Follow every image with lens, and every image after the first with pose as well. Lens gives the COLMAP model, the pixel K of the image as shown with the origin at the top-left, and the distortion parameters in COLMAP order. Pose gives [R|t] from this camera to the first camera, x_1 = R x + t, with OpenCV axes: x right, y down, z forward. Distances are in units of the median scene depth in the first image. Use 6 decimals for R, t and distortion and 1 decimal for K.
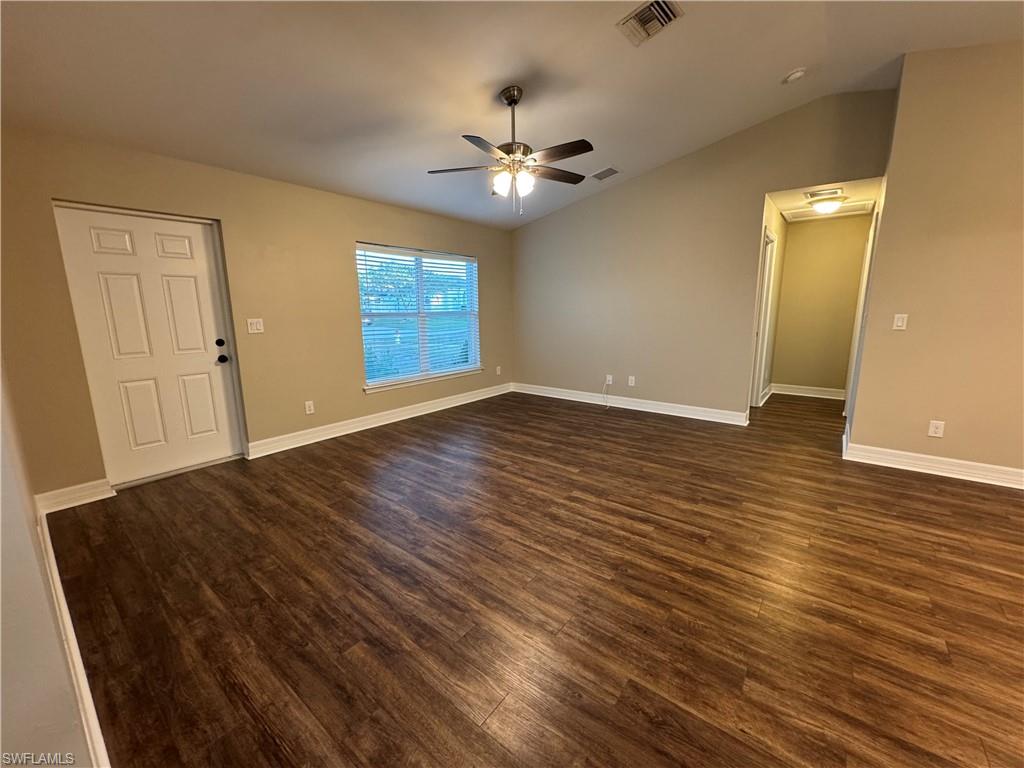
lens RADIAL K [[408.2, 0, 511.6], [0, 408.2, 382.7], [0, 0, 1]] dist [-0.004041, 0.000326]
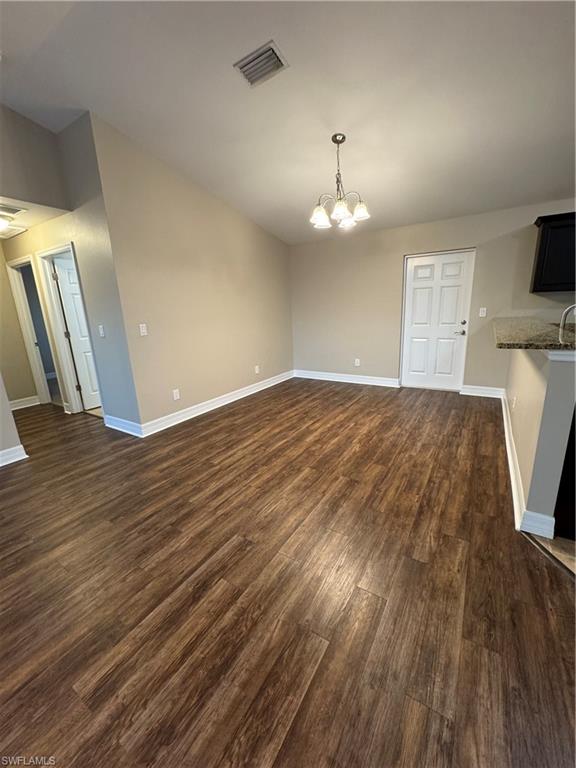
lens RADIAL K [[306.1, 0, 288.5], [0, 306.1, 383.6], [0, 0, 1]] dist [-0.004041, 0.000326]
pose [[-0.103200, -0.227758, 0.968234, -0.175581], [0.220891, 0.943876, 0.245572, -0.143796], [-0.969823, 0.239217, -0.047098, 0.713927]]
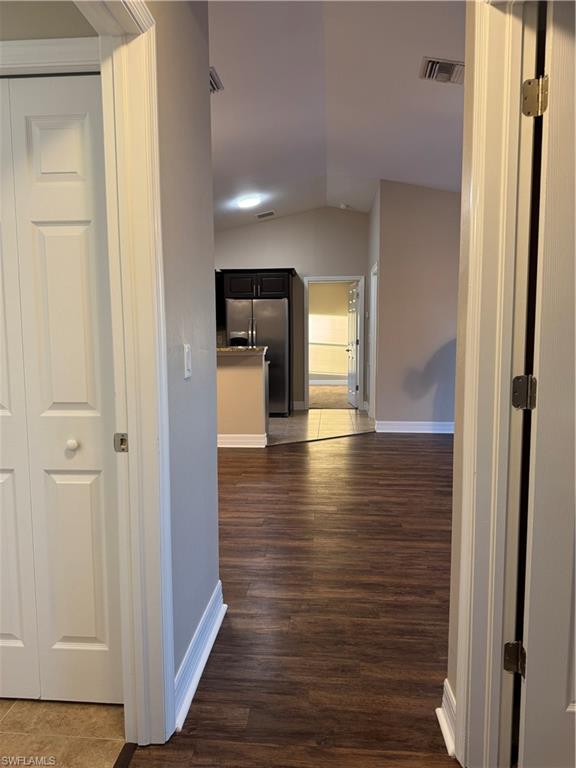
lens RADIAL K [[538.6, 0, 285.0], [0, 538.6, 383.2], [0, 0, 1]] dist [0.047548, -0.059001]
pose [[-0.830604, 0.065893, -0.552952, 1.452798], [-0.088061, 0.964938, 0.247266, -0.362542], [0.549857, 0.254073, -0.795678, 1.980456]]
